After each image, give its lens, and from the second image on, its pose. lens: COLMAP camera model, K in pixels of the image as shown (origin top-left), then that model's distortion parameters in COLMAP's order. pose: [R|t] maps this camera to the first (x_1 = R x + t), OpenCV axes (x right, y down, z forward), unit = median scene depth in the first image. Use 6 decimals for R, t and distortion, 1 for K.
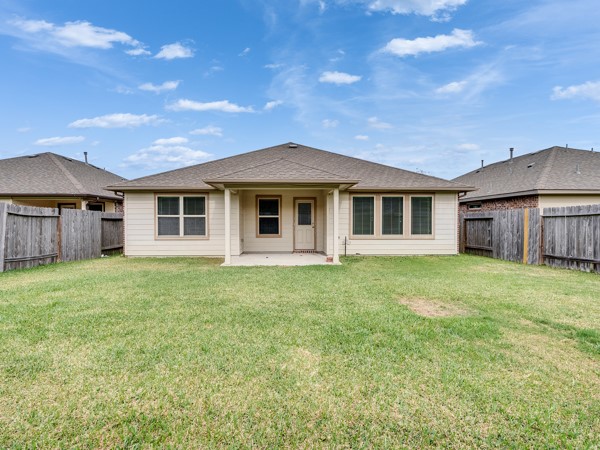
lens RADIAL K [[306.4, 0, 294.2], [0, 306.4, 224.1], [0, 0, 1]] dist [-0.003553, 0.003293]
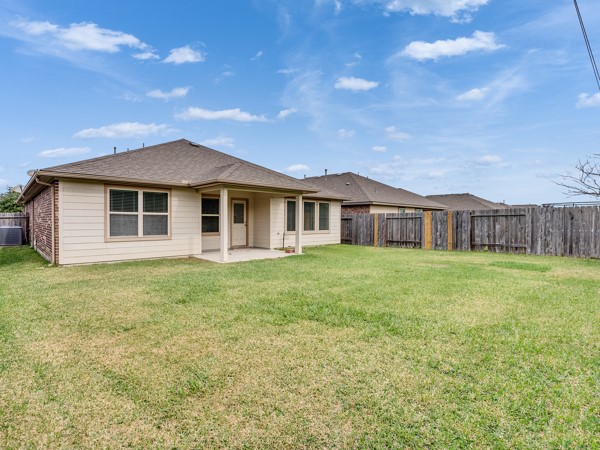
lens RADIAL K [[311.2, 0, 302.9], [0, 311.2, 223.3], [0, 0, 1]] dist [0.000313, 0.001159]
pose [[0.728660, -0.001973, 0.684873, -0.625545], [-0.001401, 0.999989, 0.004372, -0.002979], [-0.684874, -0.004145, 0.728649, 0.036842]]
